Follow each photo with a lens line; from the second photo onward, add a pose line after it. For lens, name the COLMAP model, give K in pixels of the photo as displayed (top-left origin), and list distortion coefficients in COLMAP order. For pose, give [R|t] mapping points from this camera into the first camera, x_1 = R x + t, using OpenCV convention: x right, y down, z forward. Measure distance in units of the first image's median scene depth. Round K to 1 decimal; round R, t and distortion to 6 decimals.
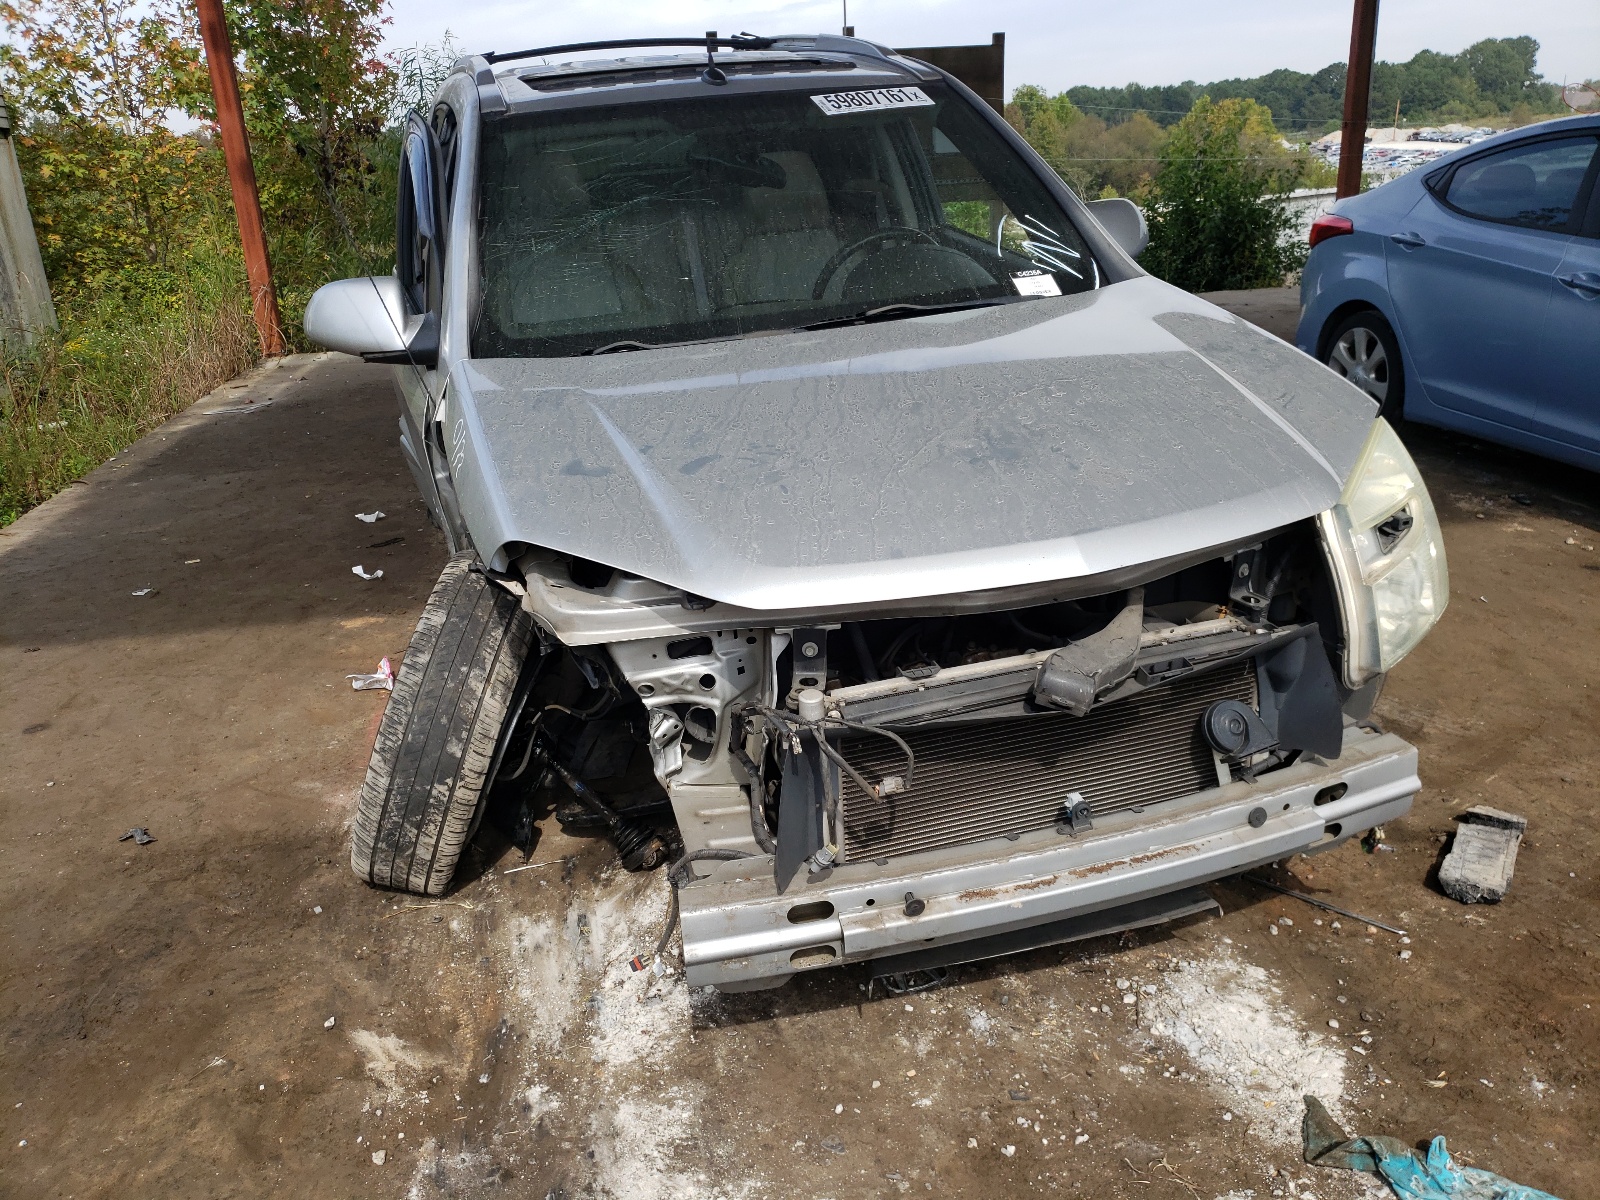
lens RADIAL K [[1210.5, 0, 799.0], [0, 1210.5, 590.3], [0, 0, 1]] dist [-0.007814, -0.002606]
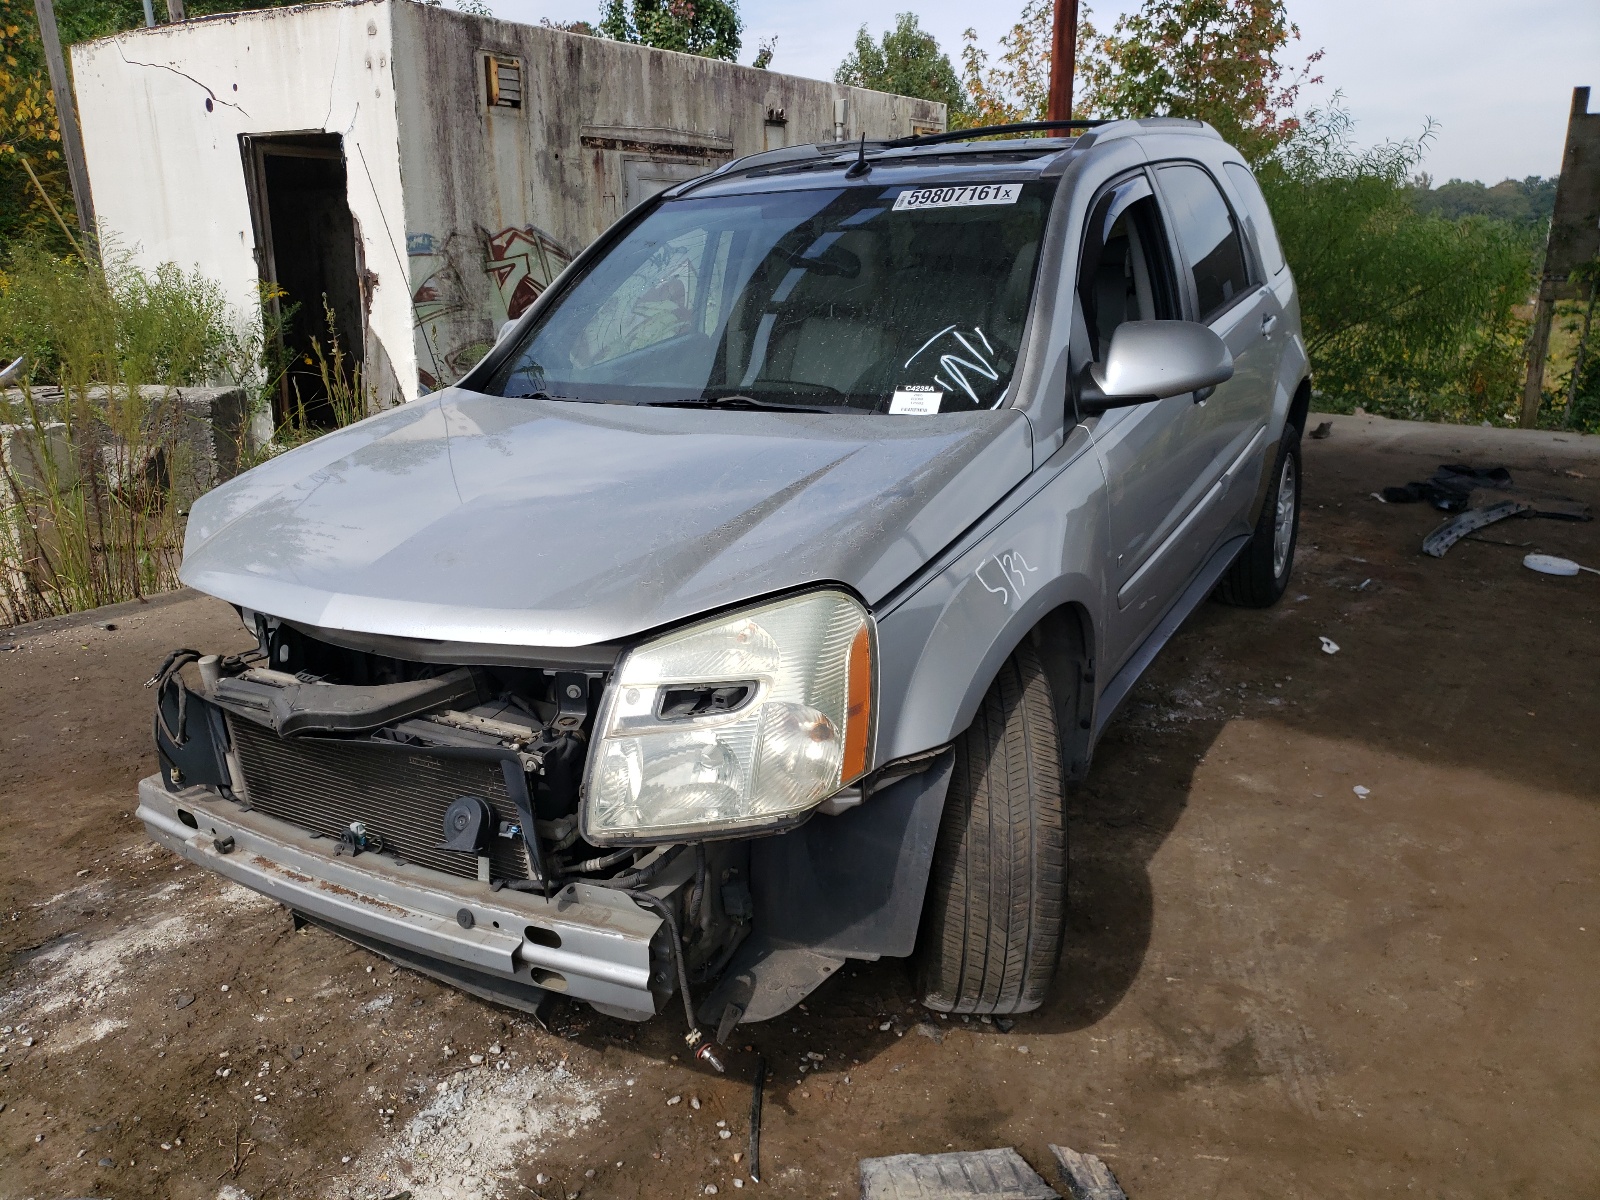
lens RADIAL K [[1210.5, 0, 798.9], [0, 1210.5, 610.9], [0, 0, 1]] dist [-0.007814, -0.002606]
pose [[0.712969, 0.262143, -0.650351, 1.142386], [-0.277422, 0.957266, 0.081721, -0.215622], [0.643982, 0.122157, 0.755225, 0.368129]]
